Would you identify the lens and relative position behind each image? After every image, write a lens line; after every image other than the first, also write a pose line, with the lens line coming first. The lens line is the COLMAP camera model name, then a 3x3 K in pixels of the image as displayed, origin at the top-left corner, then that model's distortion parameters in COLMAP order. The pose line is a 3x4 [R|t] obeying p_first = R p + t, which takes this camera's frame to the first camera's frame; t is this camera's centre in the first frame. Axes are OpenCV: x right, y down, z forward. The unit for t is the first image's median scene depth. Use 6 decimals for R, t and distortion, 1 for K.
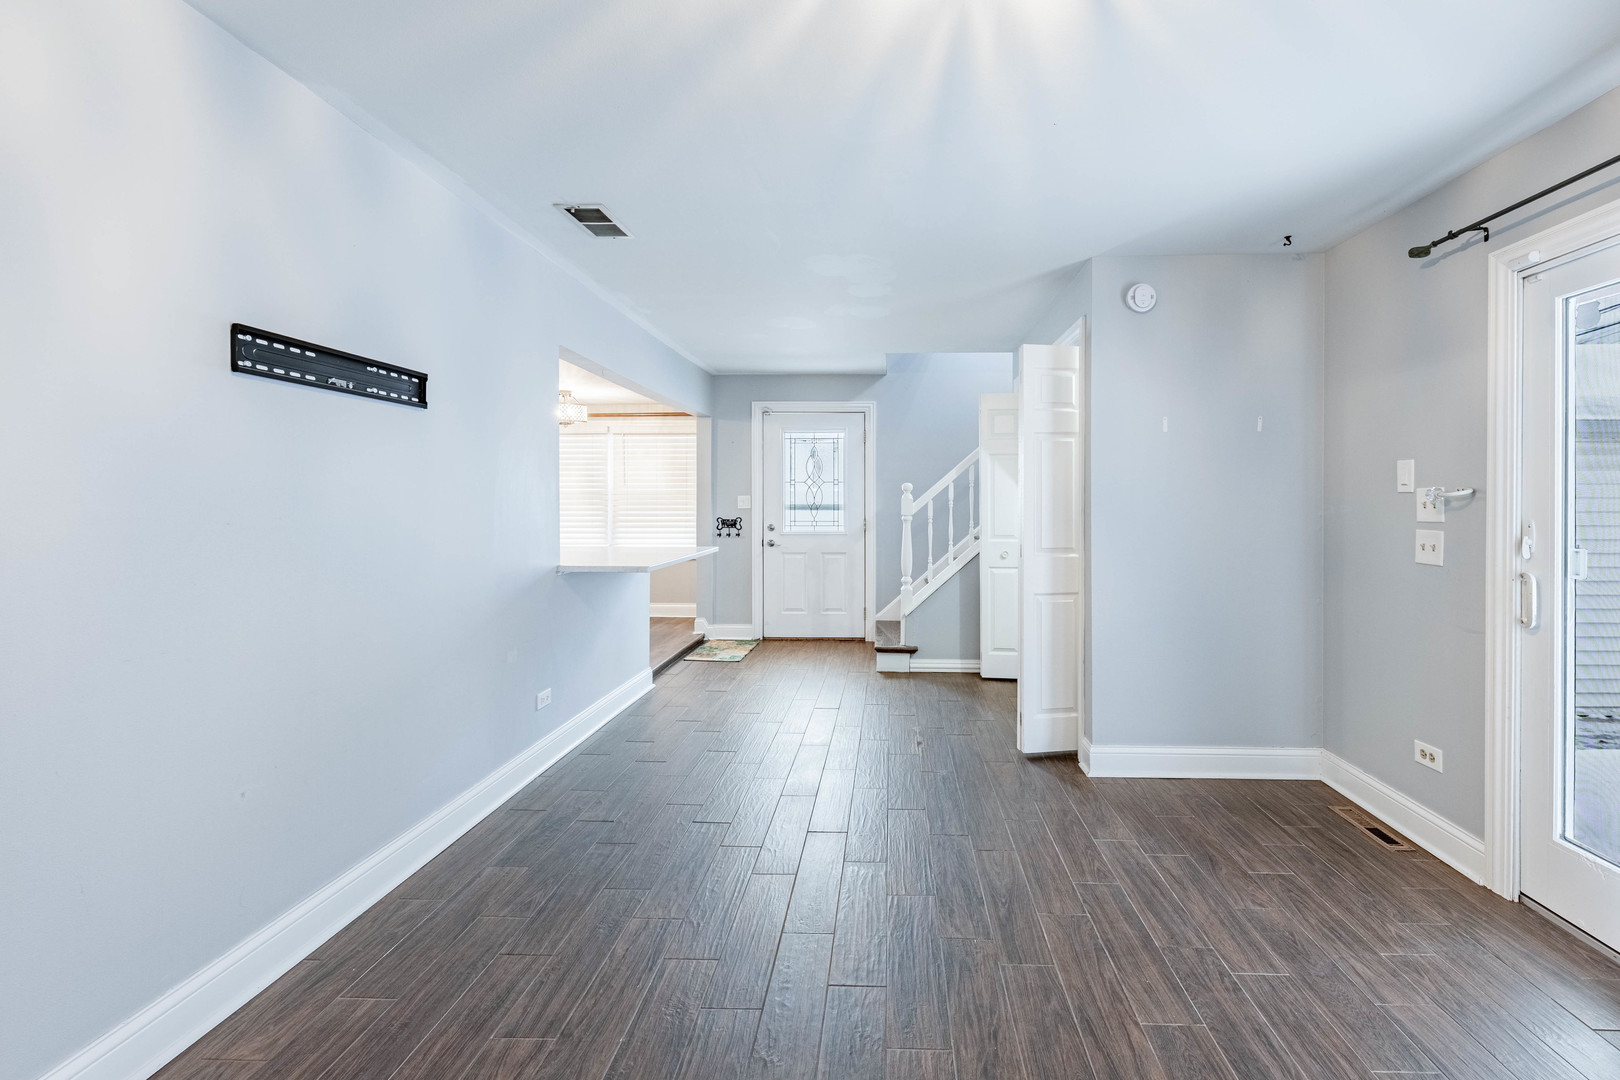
lens RADIAL K [[670.6, 0, 853.4], [0, 670.6, 504.2], [0, 0, 1]] dist [0.004825, 0.000159]
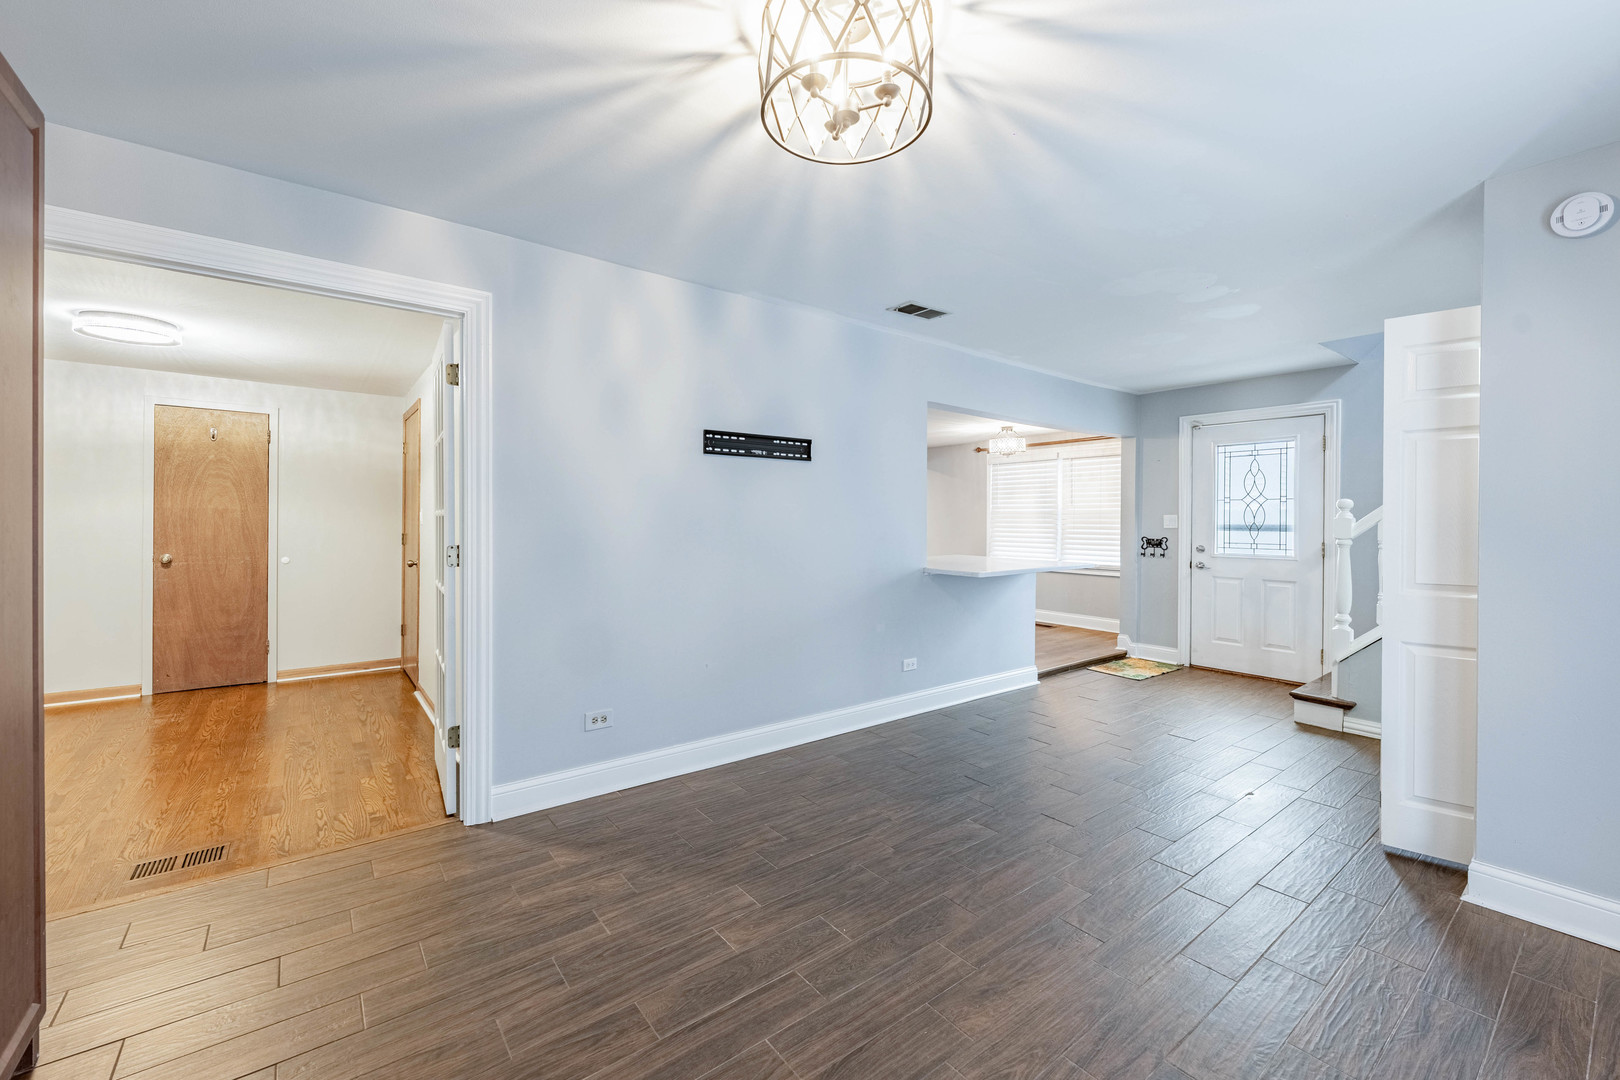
lens RADIAL K [[651.6, 0, 816.1], [0, 651.6, 523.6], [0, 0, 1]] dist [-0.000479, -0.000383]
pose [[0.638164, 0.007893, -0.769860, 0.240954], [-0.008204, 0.999960, 0.003452, 0.000811], [0.769857, 0.004113, 0.638204, 0.004887]]
